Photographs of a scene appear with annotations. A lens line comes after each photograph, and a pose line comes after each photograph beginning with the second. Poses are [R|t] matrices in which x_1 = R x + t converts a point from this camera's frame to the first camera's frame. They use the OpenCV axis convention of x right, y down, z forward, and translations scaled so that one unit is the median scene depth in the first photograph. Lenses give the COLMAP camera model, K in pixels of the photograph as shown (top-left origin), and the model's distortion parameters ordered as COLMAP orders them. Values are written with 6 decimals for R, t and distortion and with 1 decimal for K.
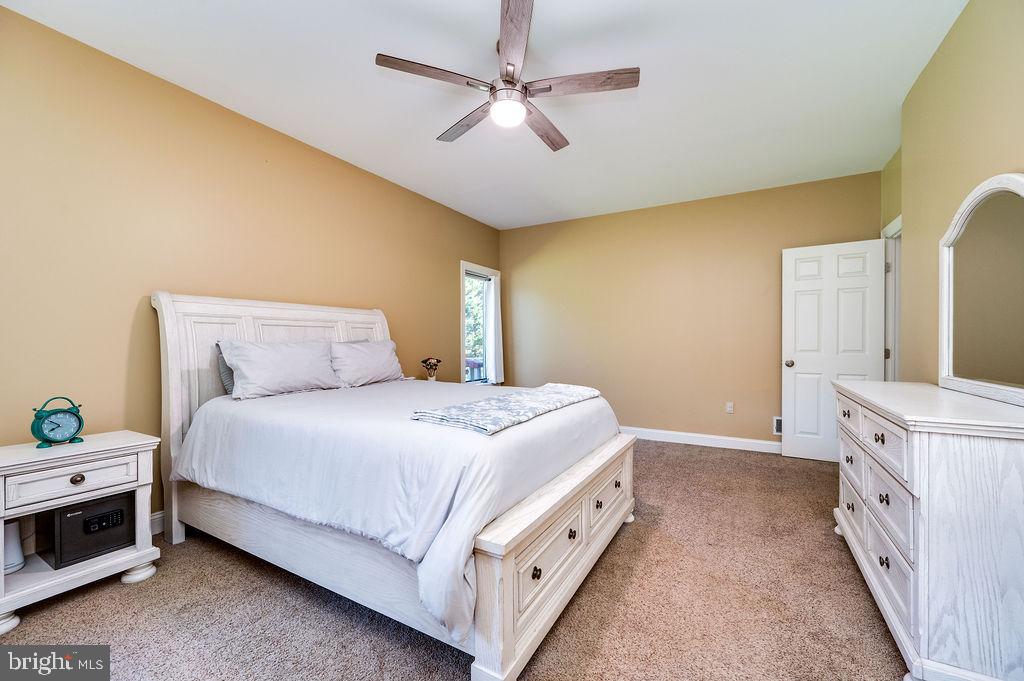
lens RADIAL K [[408.1, 0, 509.0], [0, 408.1, 346.3], [0, 0, 1]] dist [-0.001575, -0.000650]
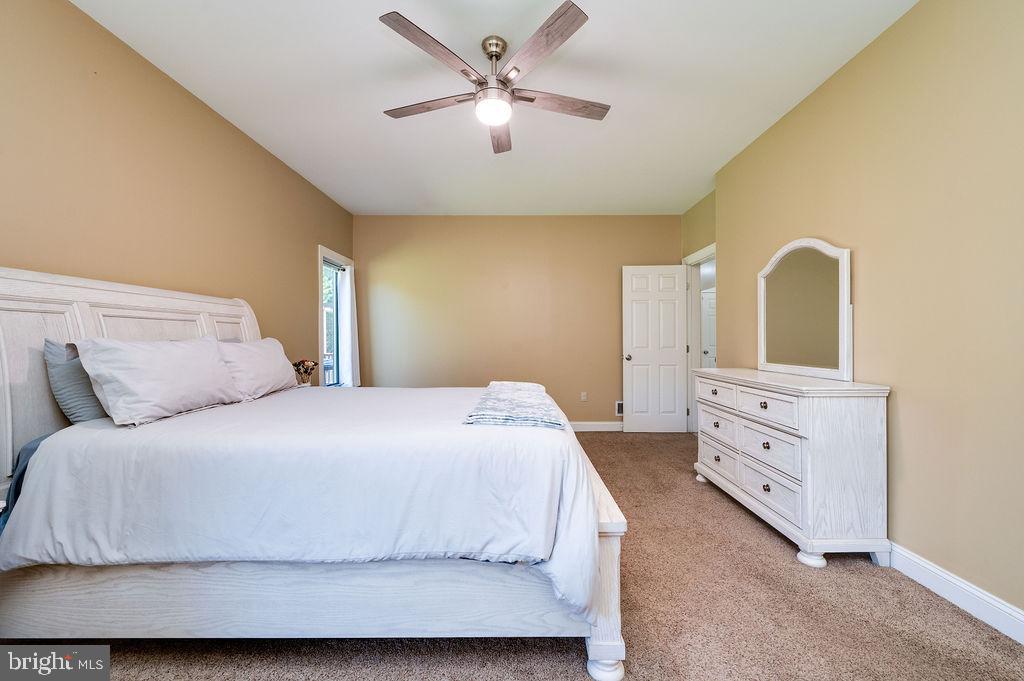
lens RADIAL K [[424.9, 0, 515.7], [0, 424.9, 341.3], [0, 0, 1]] dist [-0.003097, -0.000118]
pose [[0.868421, -0.001791, 0.495824, -0.426323], [0.006284, 0.999953, -0.007393, -0.000706], [-0.495787, 0.009536, 0.868392, 0.067654]]
